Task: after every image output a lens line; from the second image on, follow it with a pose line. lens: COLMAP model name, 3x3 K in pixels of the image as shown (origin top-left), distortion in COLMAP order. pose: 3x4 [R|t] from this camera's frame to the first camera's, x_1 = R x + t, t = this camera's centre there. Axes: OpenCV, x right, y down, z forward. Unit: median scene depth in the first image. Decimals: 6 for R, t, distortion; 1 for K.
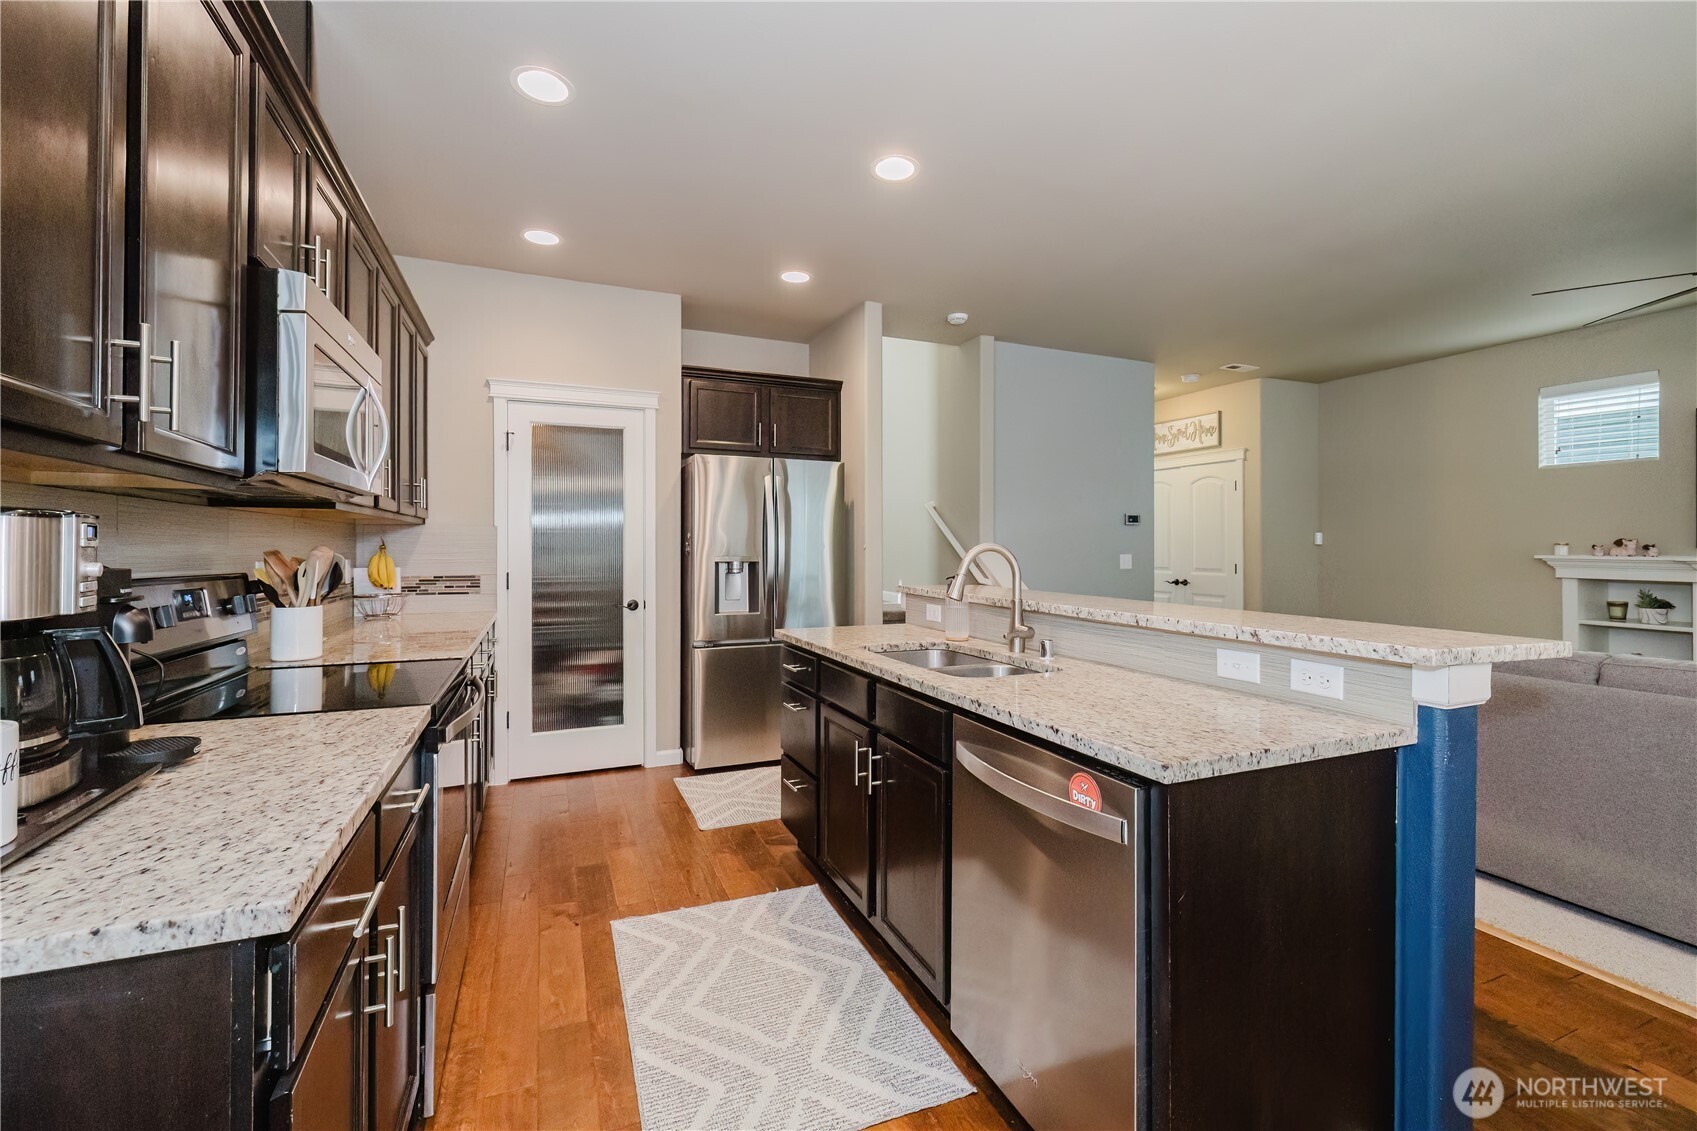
lens RADIAL K [[721.1, 0, 838.4], [0, 721.1, 539.6], [0, 0, 1]] dist [0.000106, -0.000547]
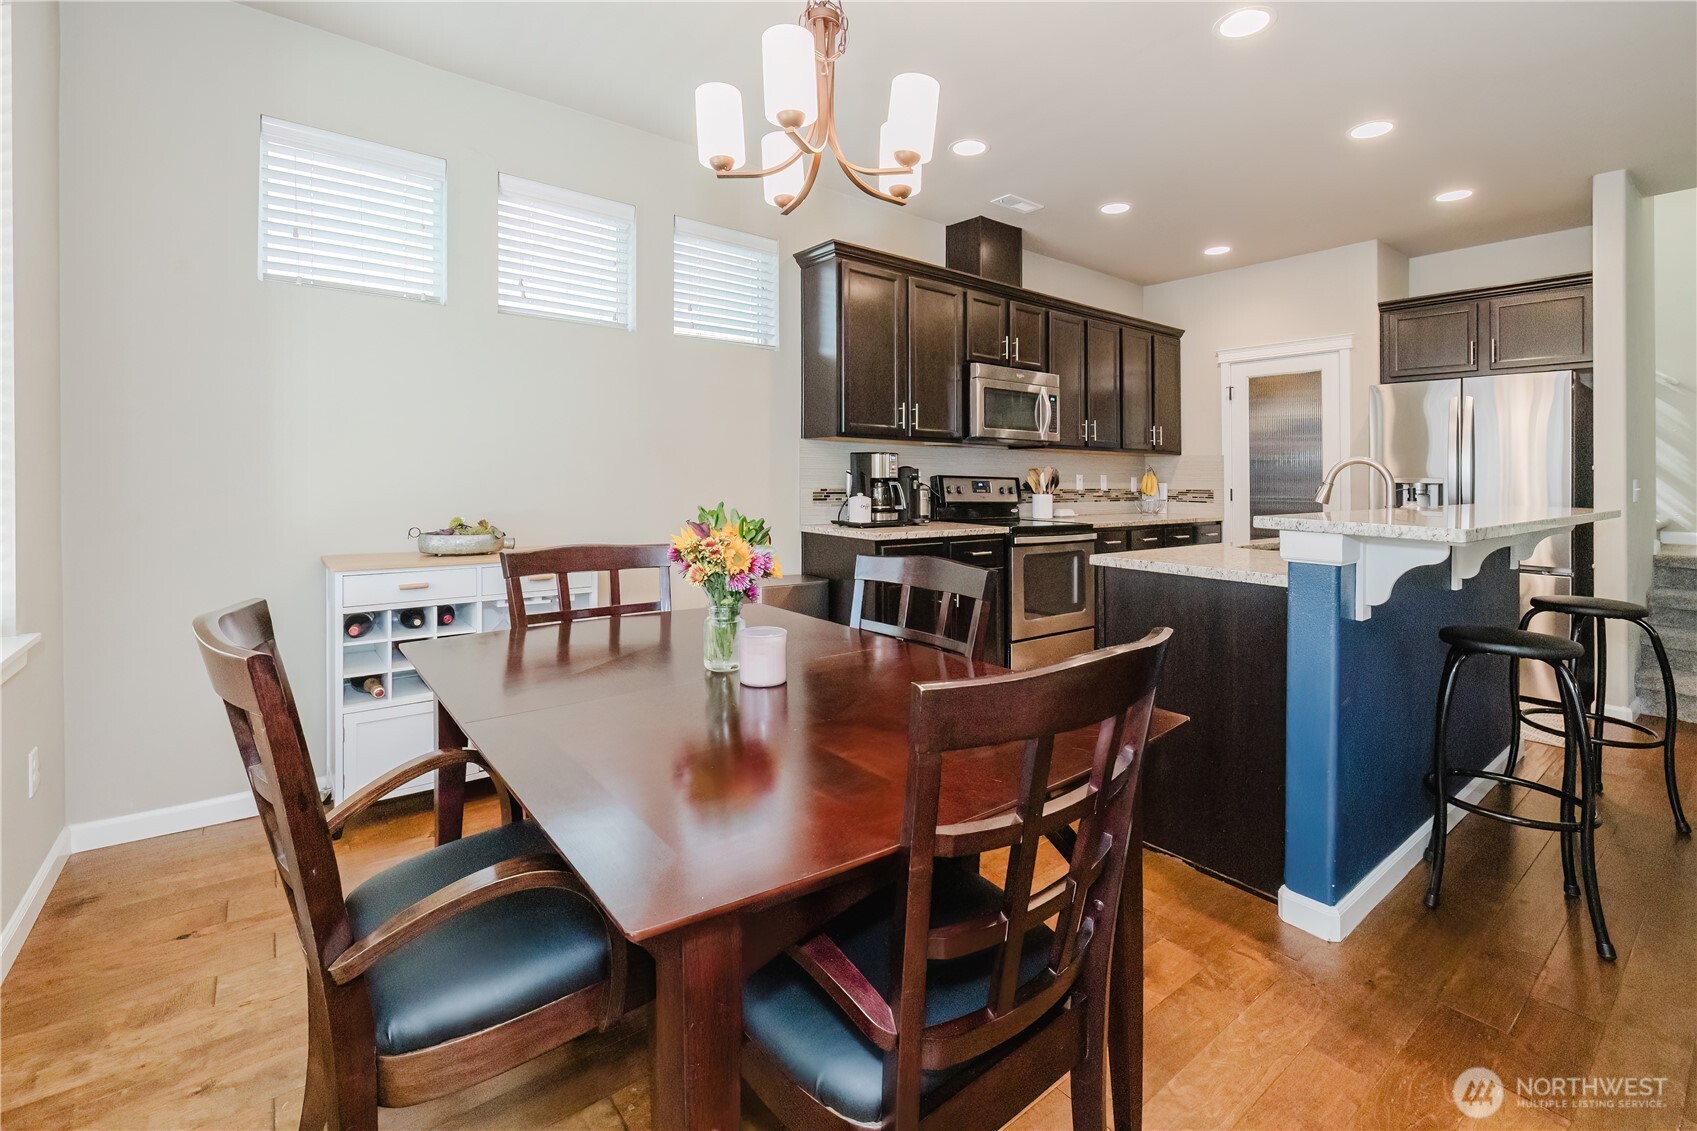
lens RADIAL K [[747.1, 0, 858.5], [0, 747.1, 469.6], [0, 0, 1]] dist [-0.002991, 0.002218]
pose [[0.276380, -0.010315, -0.960993, 0.721956], [0.001435, 0.999946, -0.010321, 0.023488], [0.961047, 0.001473, 0.276380, -0.081054]]
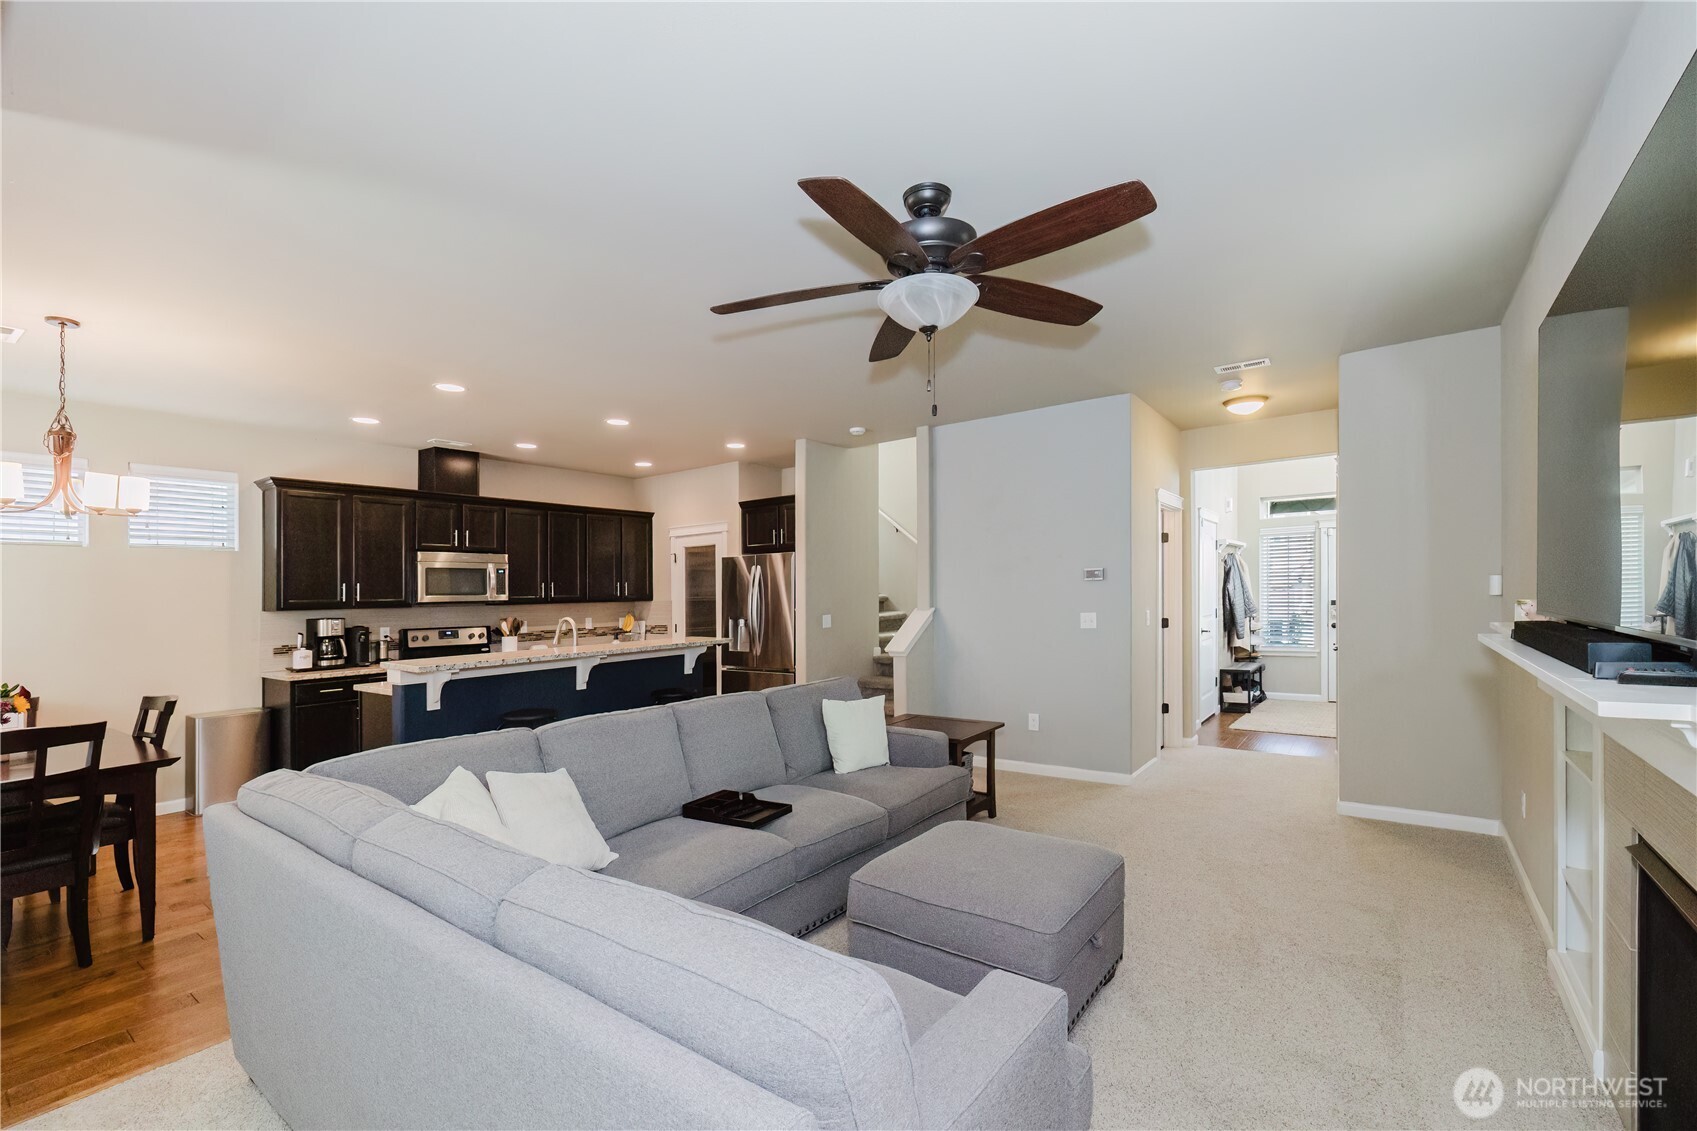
lens RADIAL K [[721.1, 0, 849.4], [0, 721.1, 567.6], [0, 0, 1]] dist [0.000106, -0.000547]
pose [[0.515279, -0.049634, -0.855584, 1.515046], [0.037440, 0.998672, -0.035386, -0.021932], [0.856204, -0.013800, 0.516453, 0.384602]]
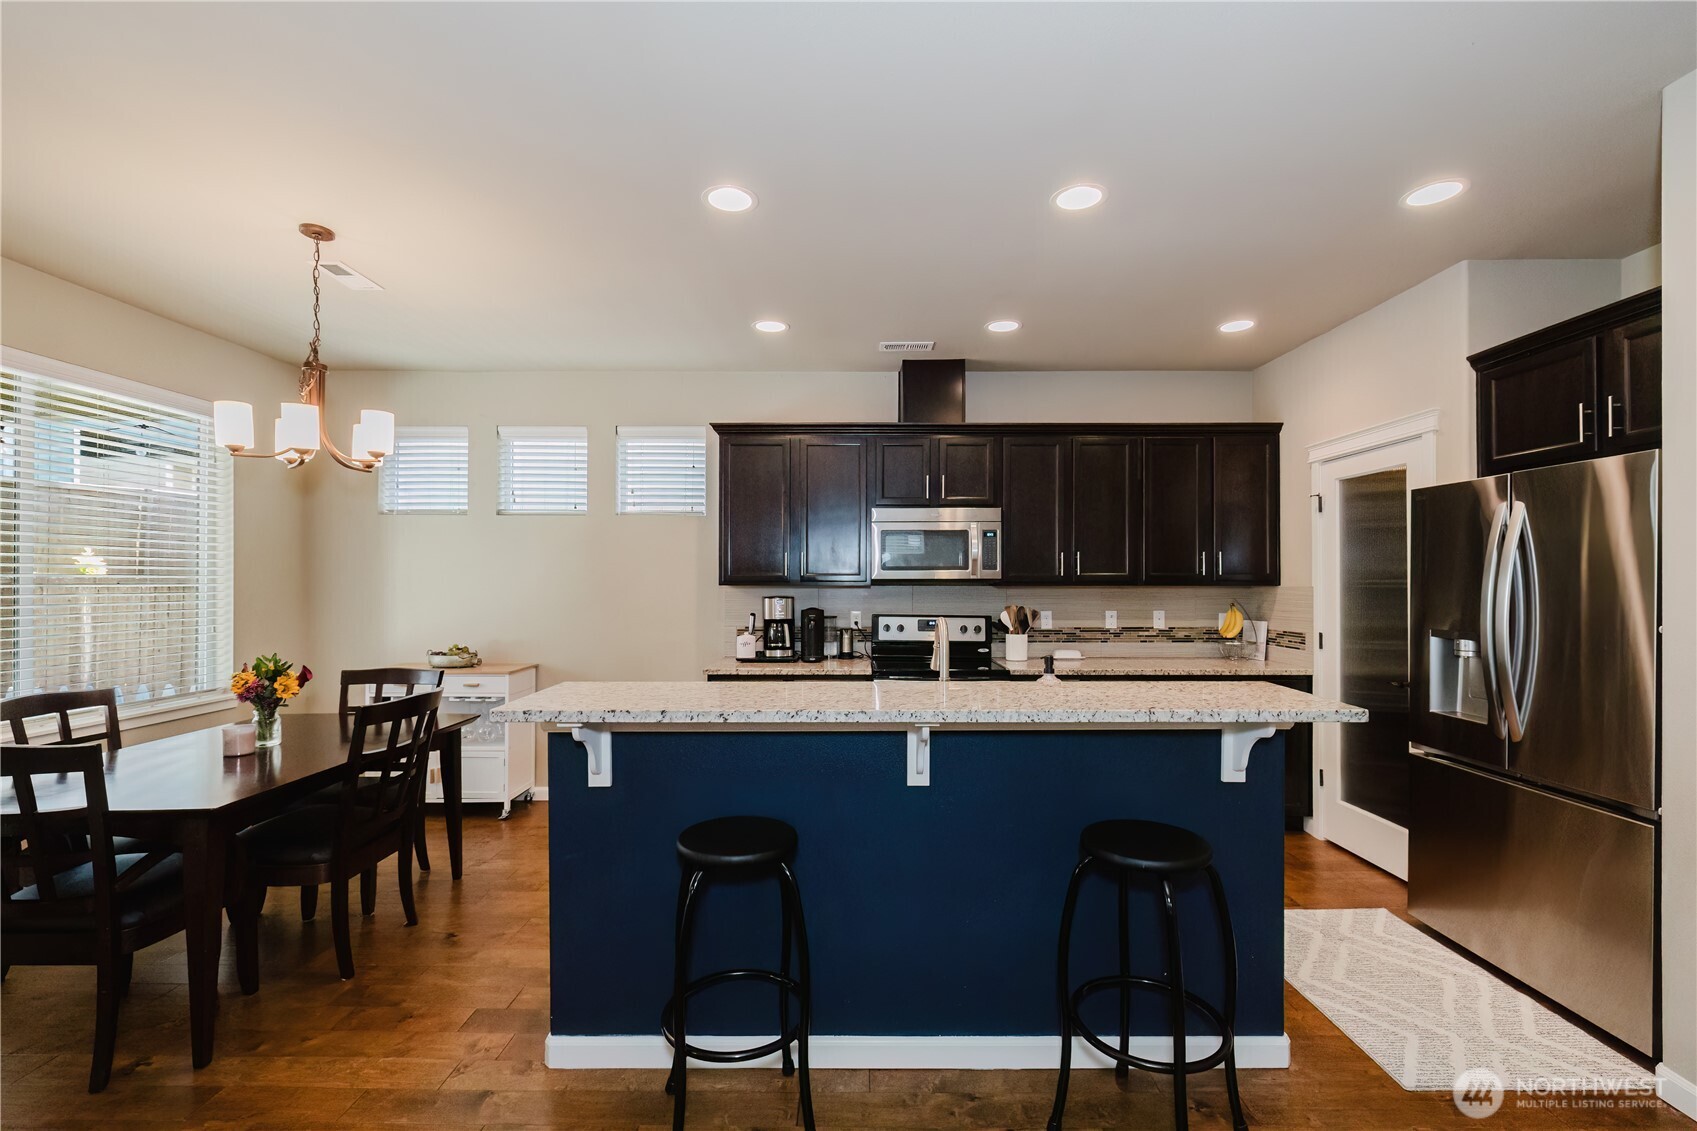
lens RADIAL K [[721.1, 0, 853.1], [0, 721.1, 583.5], [0, 0, 1]] dist [0.000106, -0.000547]
pose [[-0.388550, -0.001526, -0.921426, 0.741193], [0.008857, 0.999946, -0.005391, -0.024003], [0.921385, -0.010256, -0.388515, 0.792552]]
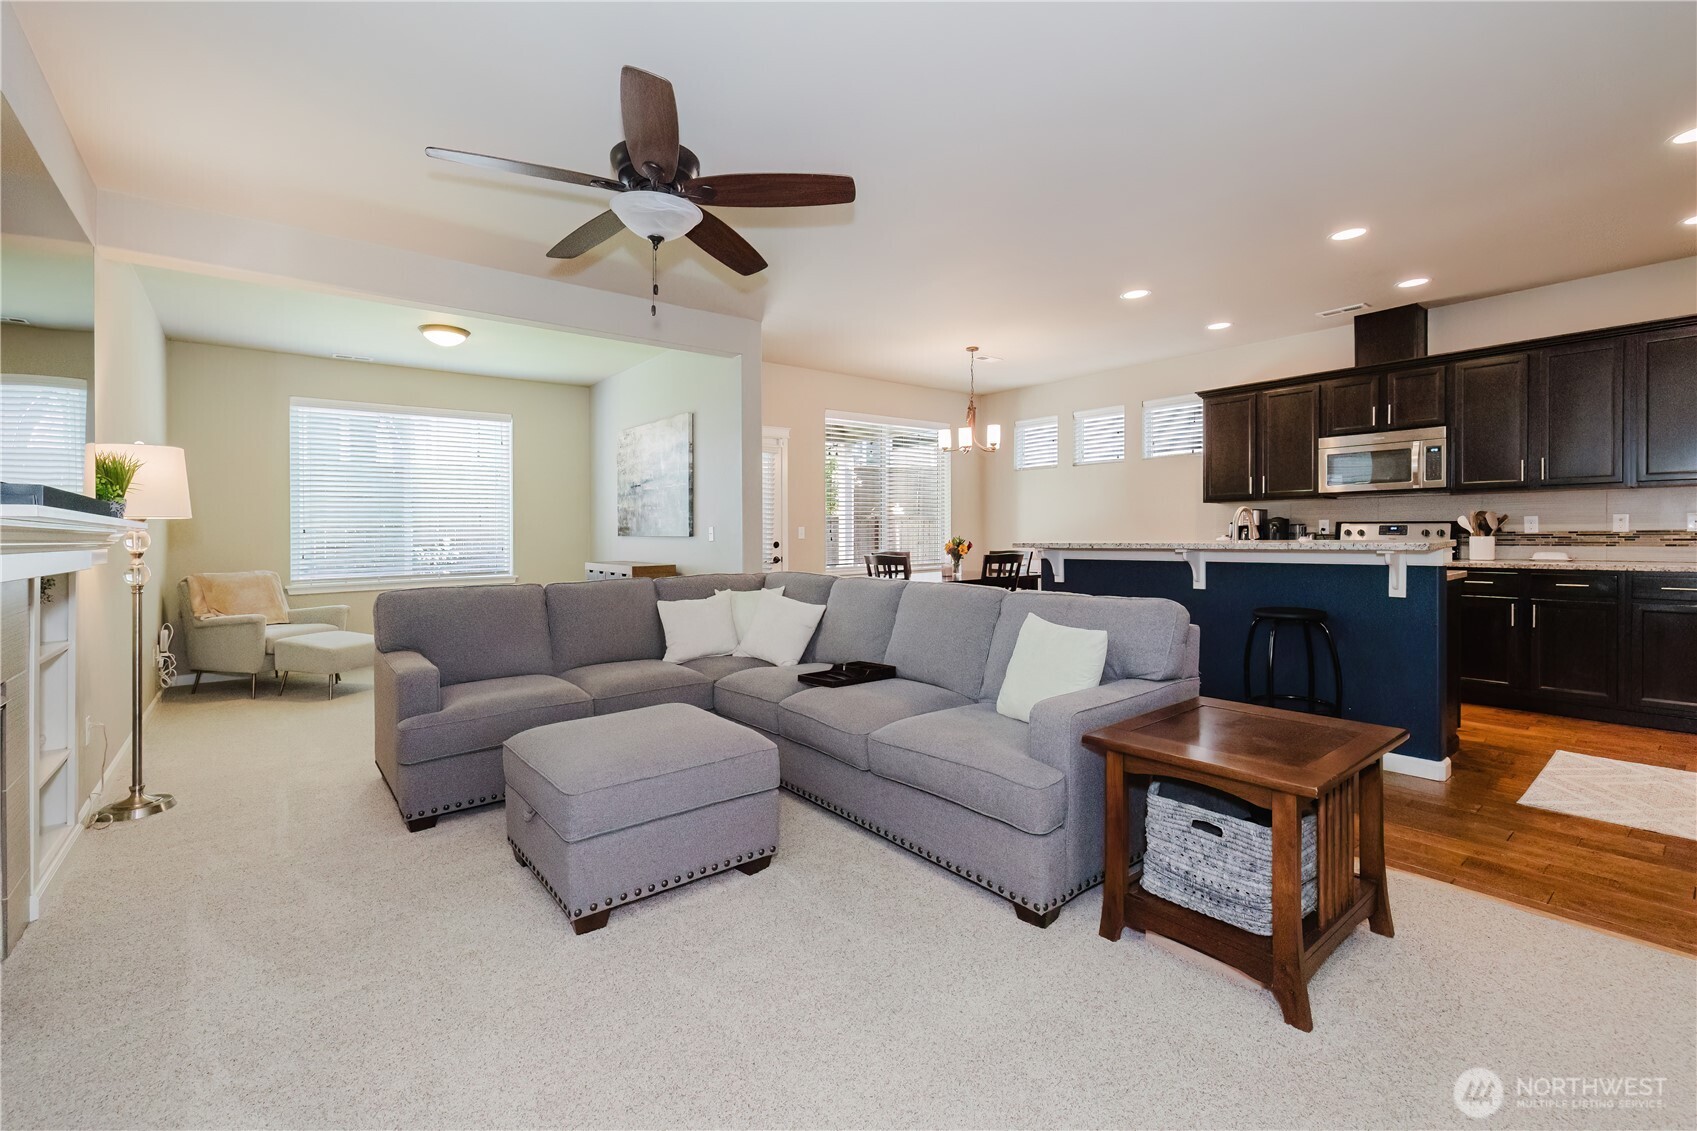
lens RADIAL K [[721.1, 0, 838.7], [0, 721.1, 524.7], [0, 0, 1]] dist [0.000106, -0.000547]
pose [[-0.960785, 0.006077, -0.277228, 1.032442], [0.012712, 0.999674, -0.022141, 0.046184], [0.277003, -0.024797, -0.960549, 1.505606]]
